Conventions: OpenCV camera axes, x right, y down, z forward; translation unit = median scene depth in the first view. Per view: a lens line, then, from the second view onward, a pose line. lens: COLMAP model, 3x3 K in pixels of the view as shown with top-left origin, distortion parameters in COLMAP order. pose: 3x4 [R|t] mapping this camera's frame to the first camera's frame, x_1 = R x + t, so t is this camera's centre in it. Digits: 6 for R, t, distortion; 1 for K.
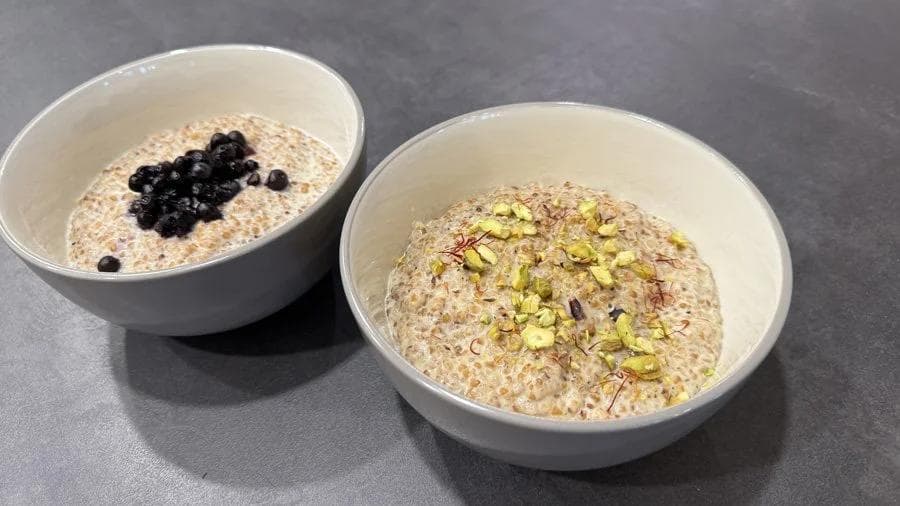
lens RADIAL K [[664.7, 0, 426.6], [0, 664.7, 251.8], [0, 0, 1]] dist [0.132756, -0.372633]
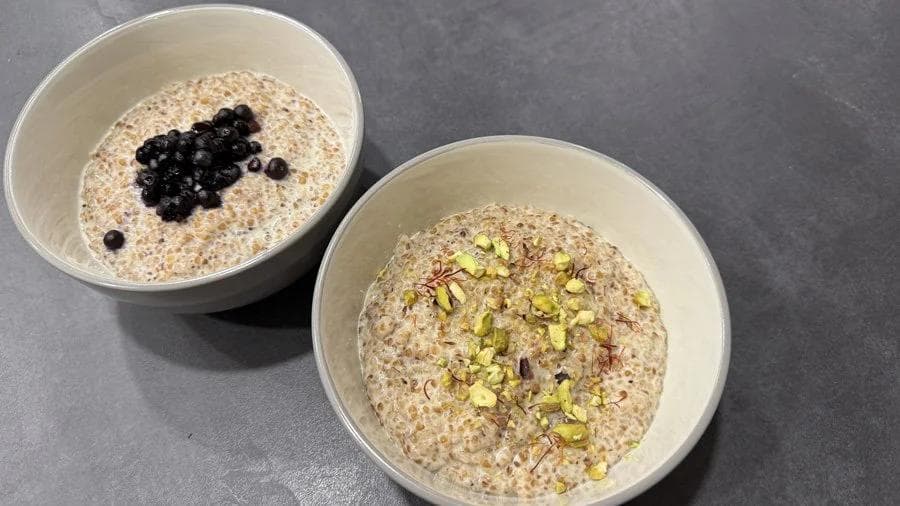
lens RADIAL K [[666.5, 0, 432.1], [0, 666.5, 241.9], [0, 0, 1]] dist [0.129226, -0.377484]
pose [[0.989304, 0.141455, -0.035610, 0.075964], [-0.128418, 0.960386, 0.247320, -0.328236], [0.069184, -0.240101, 0.968279, -0.012693]]
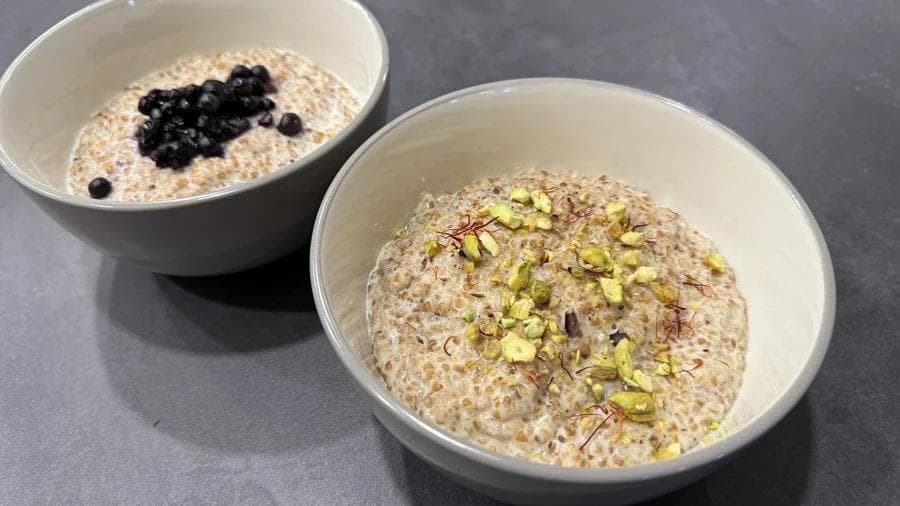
lens RADIAL K [[666.5, 0, 432.1], [0, 666.5, 241.9], [0, 0, 1]] dist [0.129226, -0.377484]
pose [[0.980160, 0.166737, -0.107165, 0.110385], [-0.161913, 0.985418, 0.052308, -0.031820], [0.114324, -0.033919, 0.992864, 0.110042]]
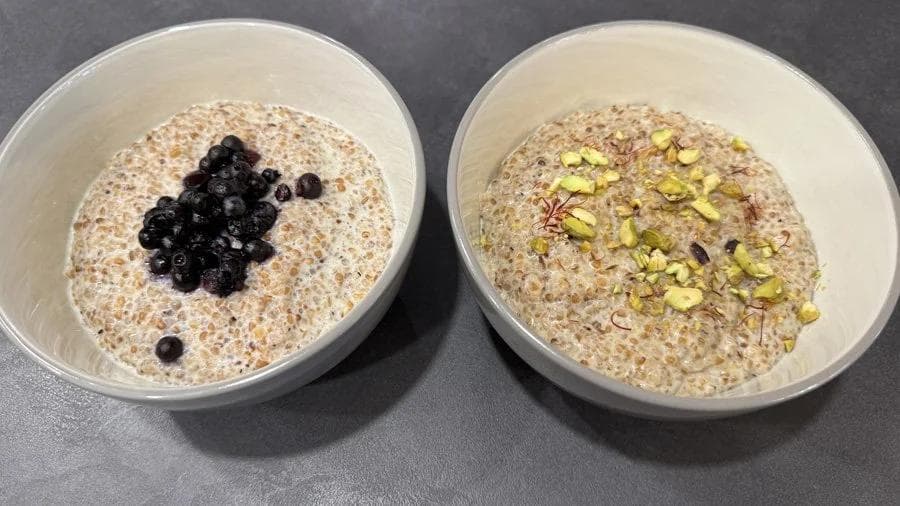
lens RADIAL K [[664.7, 0, 426.6], [0, 664.7, 251.8], [0, 0, 1]] dist [0.132756, -0.372633]
pose [[0.931734, -0.298017, 0.207501, -0.330568], [0.238202, 0.932868, 0.270215, -0.259486], [-0.274100, -0.202342, 0.940174, 0.150632]]
